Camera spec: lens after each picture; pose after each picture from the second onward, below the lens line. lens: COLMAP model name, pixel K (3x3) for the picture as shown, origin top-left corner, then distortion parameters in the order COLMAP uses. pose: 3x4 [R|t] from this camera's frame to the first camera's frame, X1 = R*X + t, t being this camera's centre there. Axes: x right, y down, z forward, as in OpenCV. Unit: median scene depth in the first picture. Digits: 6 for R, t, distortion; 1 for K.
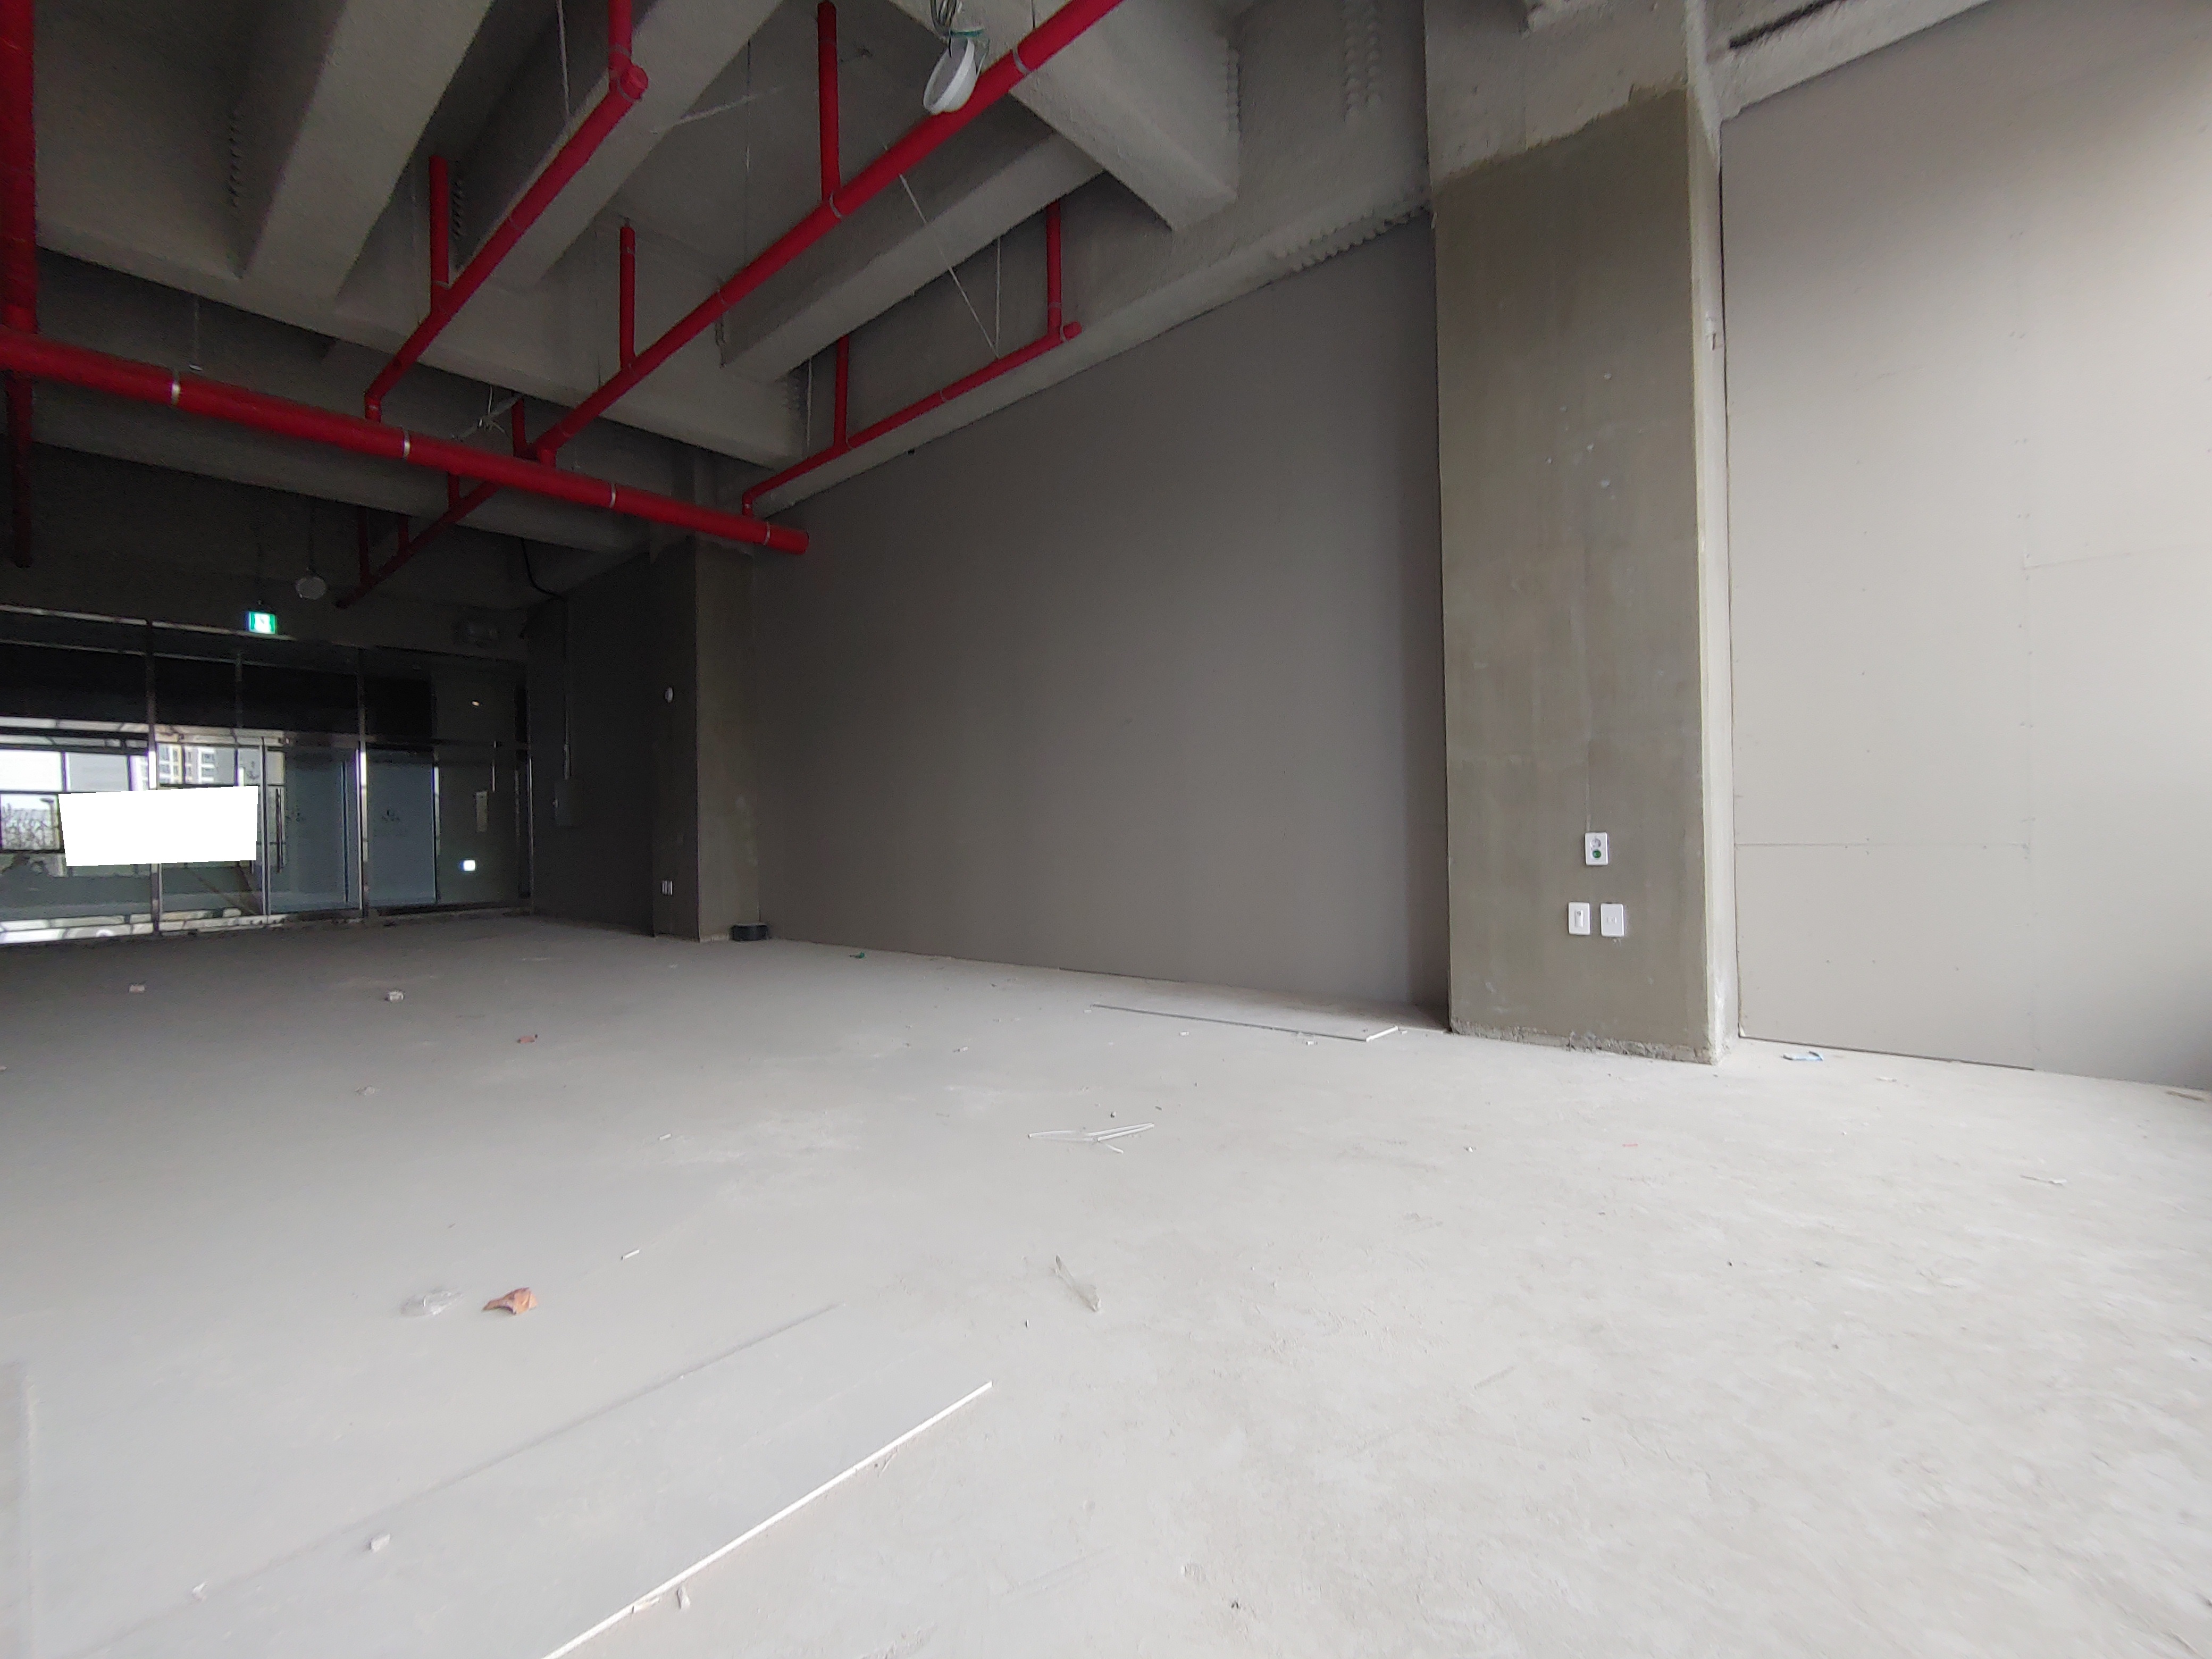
lens RADIAL K [[939.5, 0, 1107.7], [0, 939.5, 828.4], [0, 0, 1]] dist [0.000664, -0.000217]
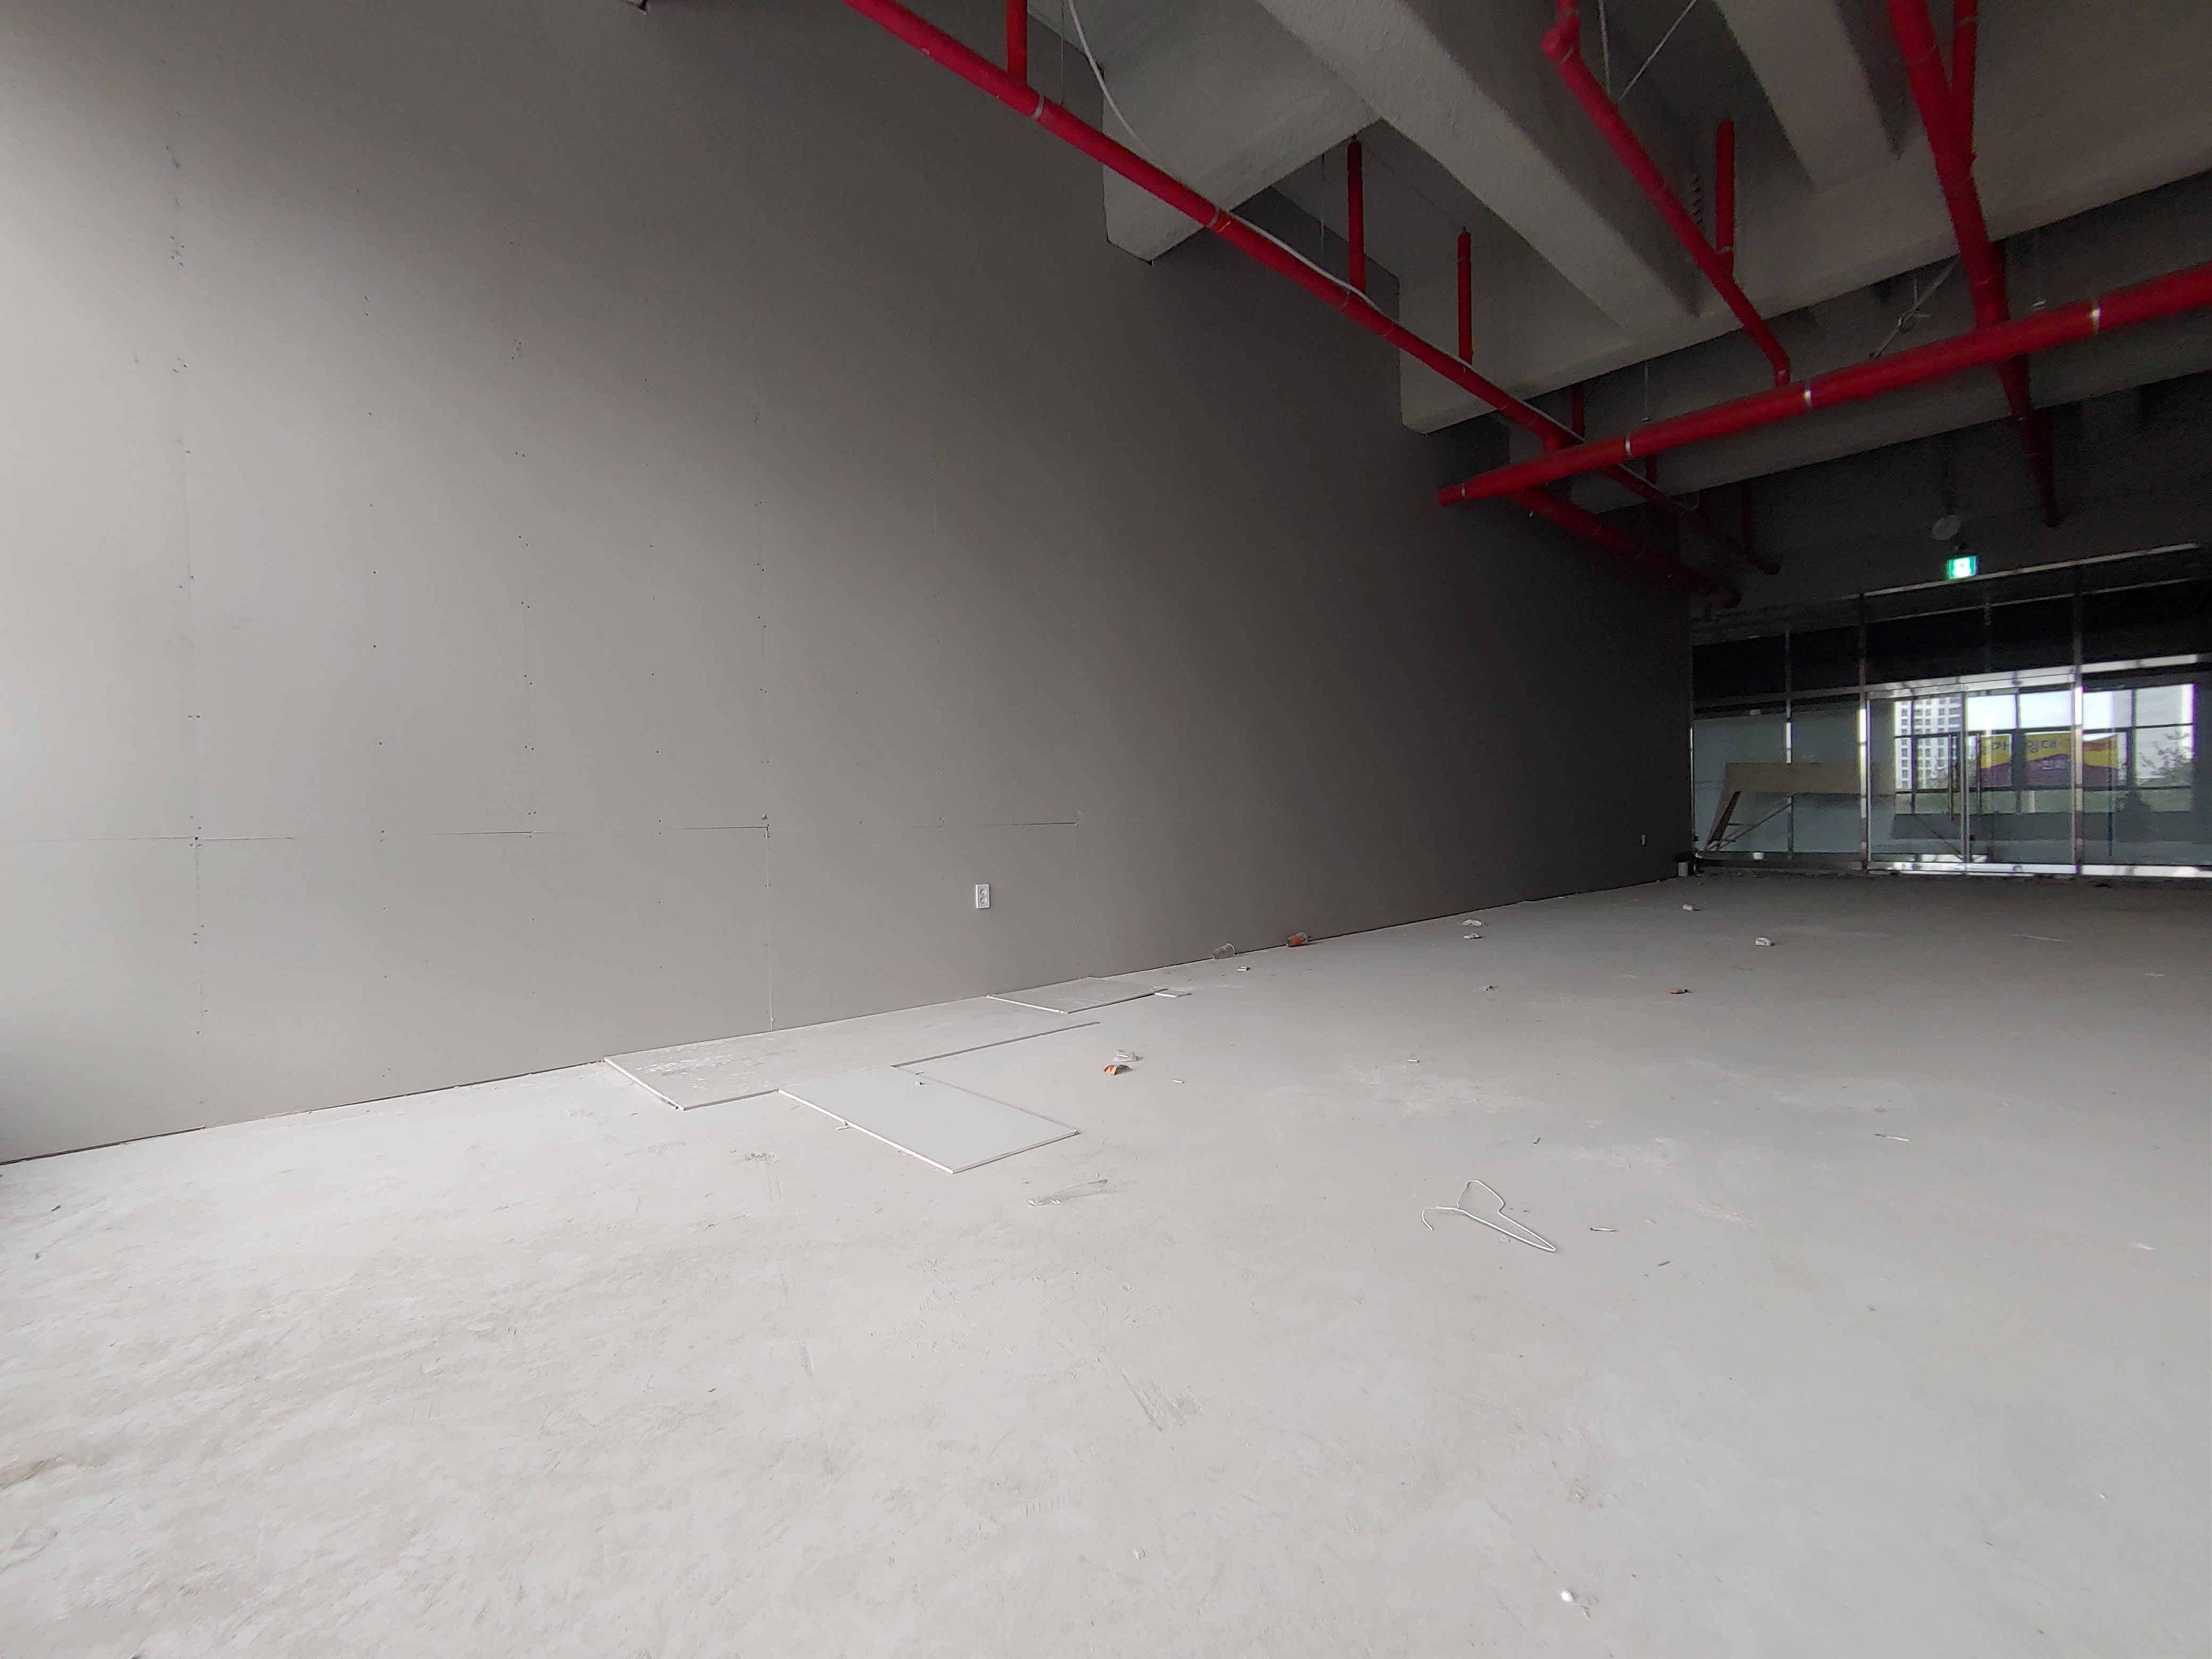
lens RADIAL K [[939.5, 0, 1104.8], [0, 939.5, 834.8], [0, 0, 1]] dist [0.000664, -0.000217]
pose [[-0.117374, 0.044017, -0.992112, 0.340447], [0.026612, 0.998798, 0.041165, -0.004168], [0.992731, -0.021570, -0.118404, 0.364776]]
